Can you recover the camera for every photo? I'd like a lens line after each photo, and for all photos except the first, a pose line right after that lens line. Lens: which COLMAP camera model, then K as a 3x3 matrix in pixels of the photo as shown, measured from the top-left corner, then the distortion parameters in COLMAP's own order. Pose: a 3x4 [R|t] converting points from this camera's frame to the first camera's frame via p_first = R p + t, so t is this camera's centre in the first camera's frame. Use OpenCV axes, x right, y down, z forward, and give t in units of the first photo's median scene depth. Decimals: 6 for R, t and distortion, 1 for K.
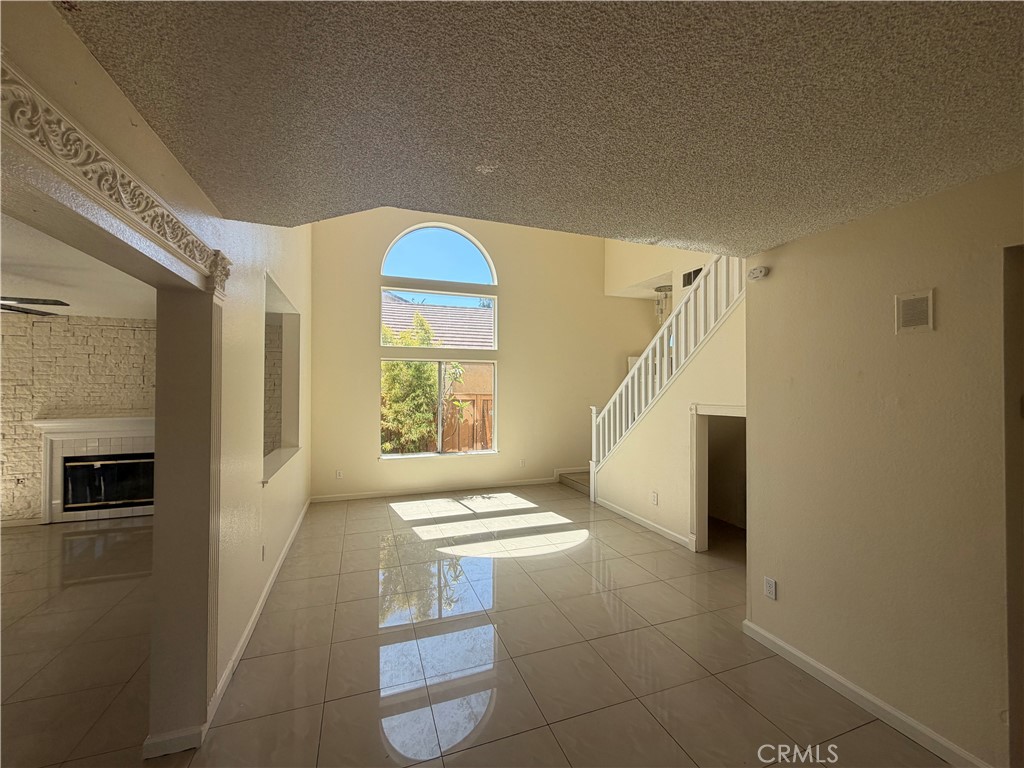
lens RADIAL K [[409.7, 0, 509.0], [0, 409.7, 379.9], [0, 0, 1]] dist [0.004303, 0.000417]
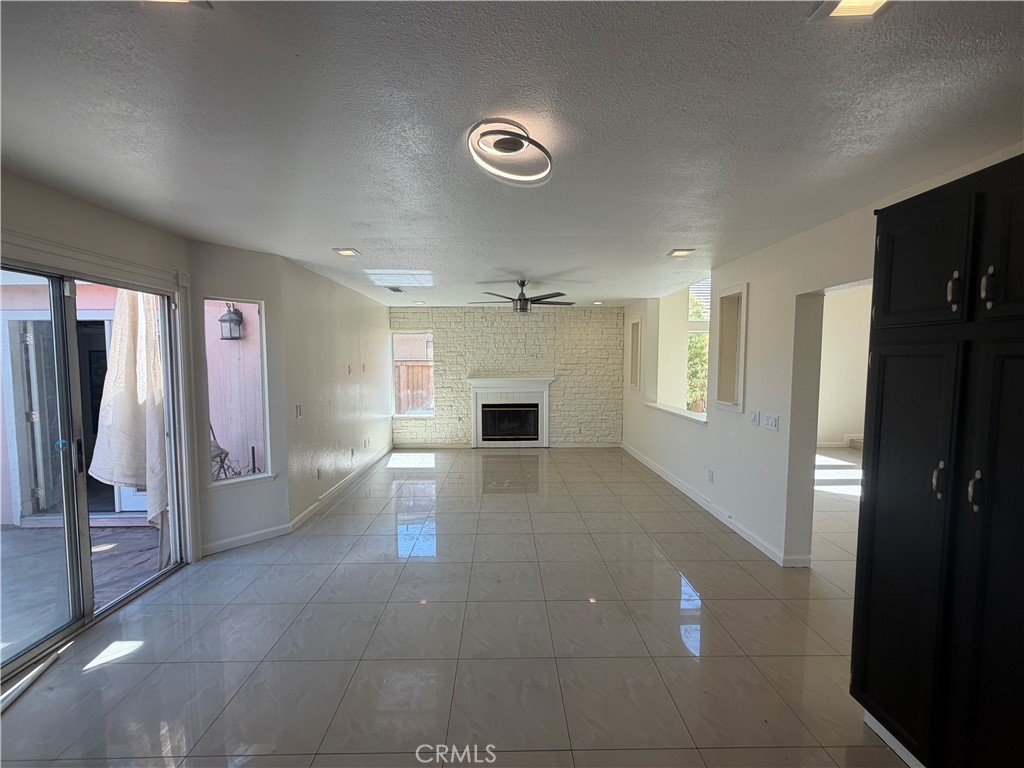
lens RADIAL K [[409.7, 0, 504.4], [0, 409.7, 381.8], [0, 0, 1]] dist [0.004303, 0.000417]
pose [[0.945769, 0.015088, -0.324489, -0.529698], [0.010682, 0.996936, 0.077489, -0.004720], [0.324664, -0.076753, 0.942710, -0.342966]]
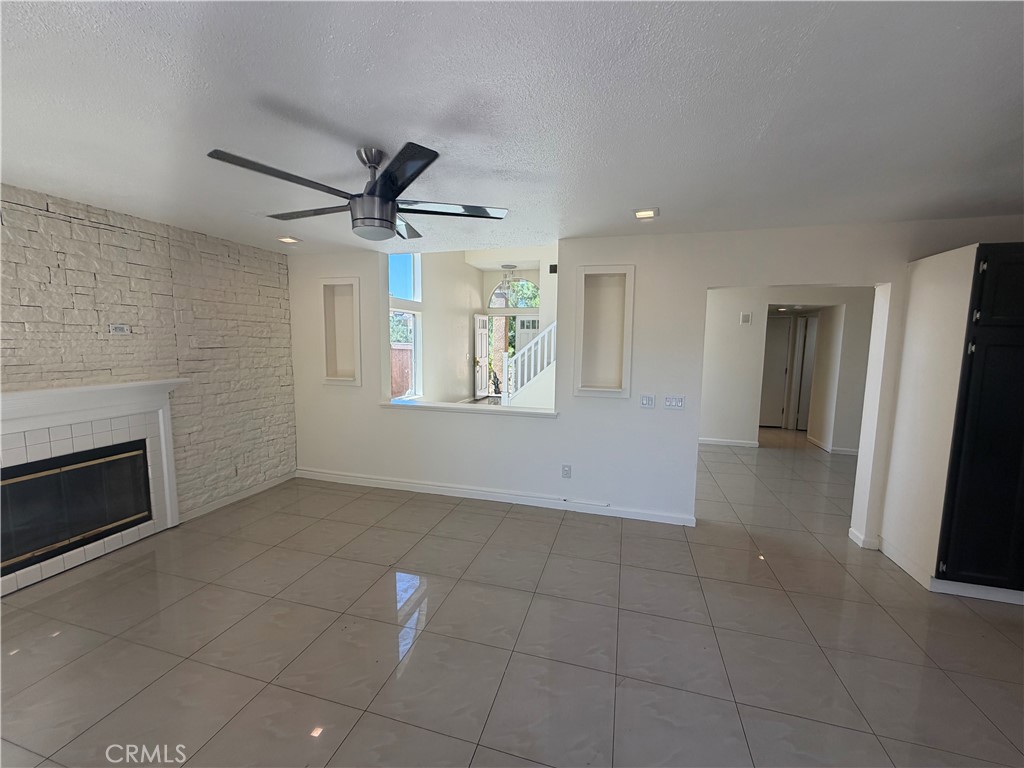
lens RADIAL K [[409.7, 0, 509.9], [0, 409.7, 385.5], [0, 0, 1]] dist [0.004303, 0.000417]
pose [[0.582666, -0.084746, 0.808281, -1.048689], [-0.028067, 0.991857, 0.124226, 0.006213], [-0.812227, -0.095069, 0.575542, 0.212374]]
